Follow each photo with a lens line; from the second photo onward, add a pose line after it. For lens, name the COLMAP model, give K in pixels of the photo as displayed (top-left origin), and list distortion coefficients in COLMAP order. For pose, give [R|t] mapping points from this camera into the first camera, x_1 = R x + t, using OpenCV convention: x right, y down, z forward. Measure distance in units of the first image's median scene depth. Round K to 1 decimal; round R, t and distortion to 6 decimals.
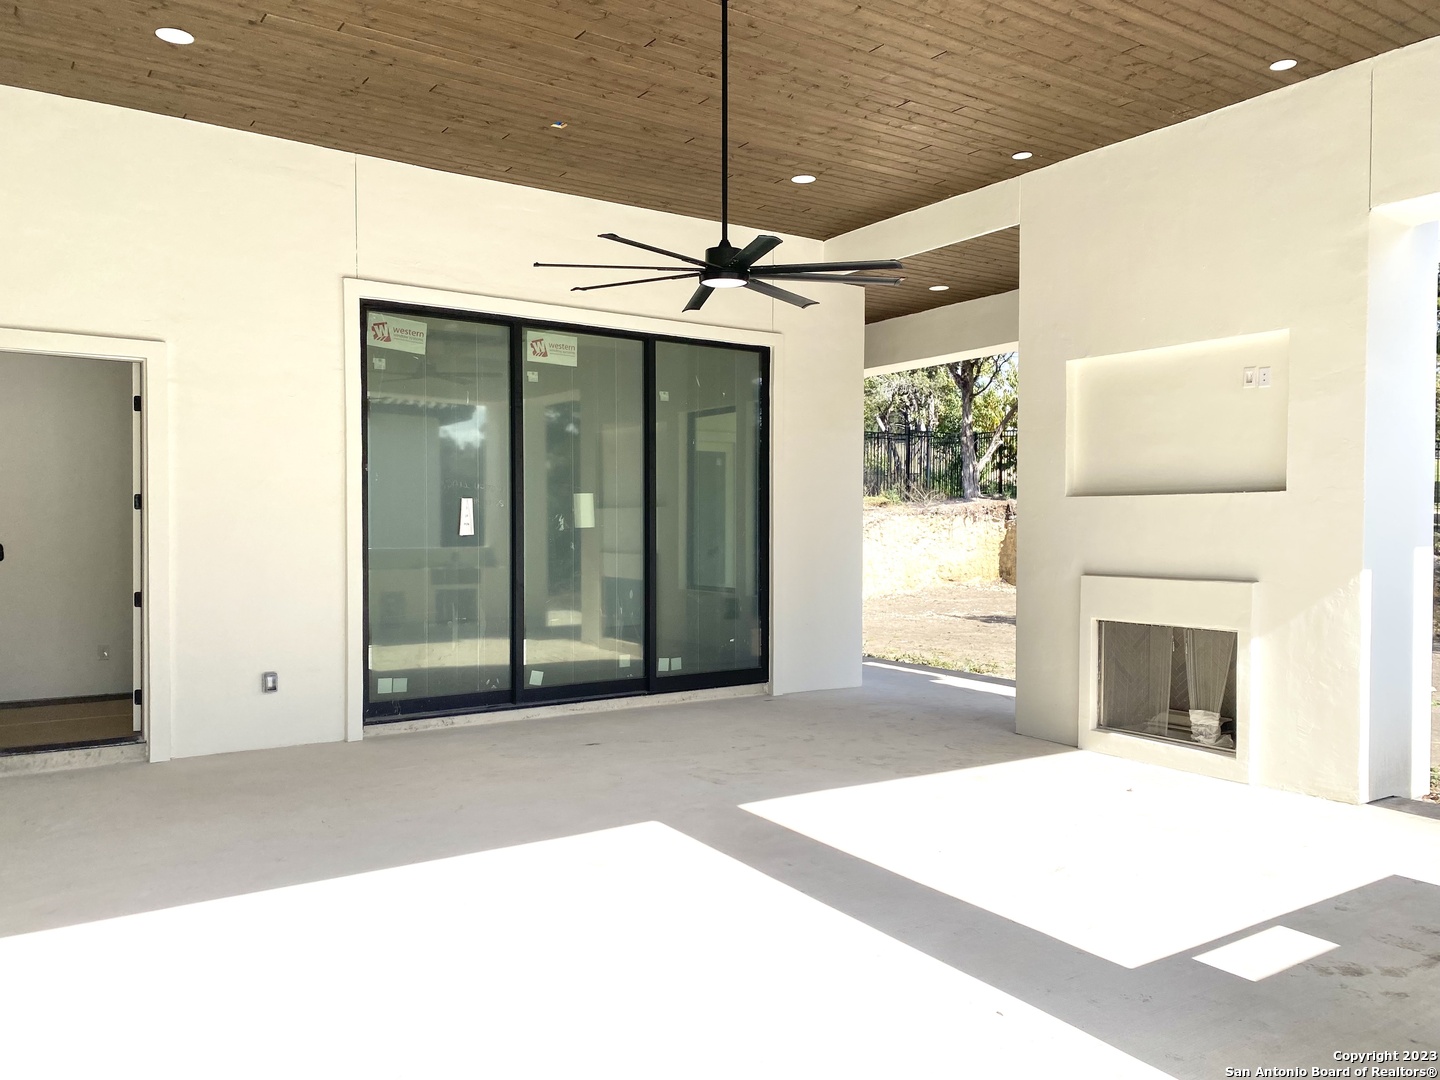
lens RADIAL K [[1098.9, 0, 723.0], [0, 1098.9, 534.9], [0, 0, 1]] dist [0.028094, -0.027674]
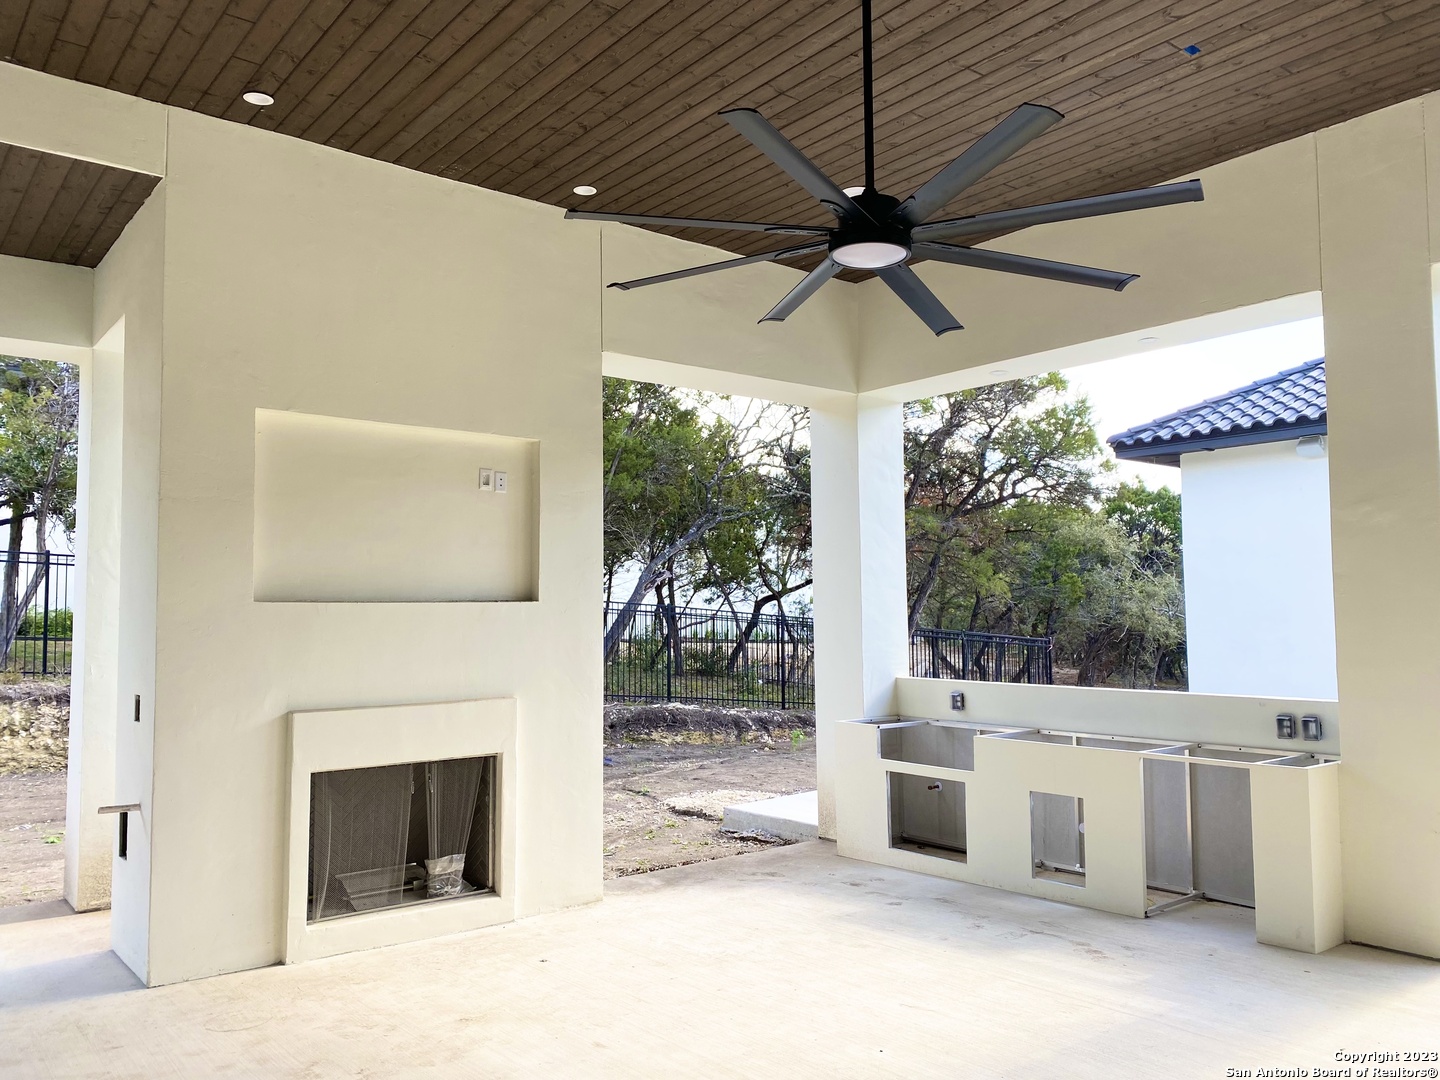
lens RADIAL K [[1098.9, 0, 724.2], [0, 1098.9, 545.4], [0, 0, 1]] dist [0.028094, -0.027674]
pose [[-0.076749, 0.060264, 0.995228, -0.452599], [0.016216, 0.998115, -0.059188, -0.027384], [-0.996919, 0.011596, -0.077581, 0.851098]]
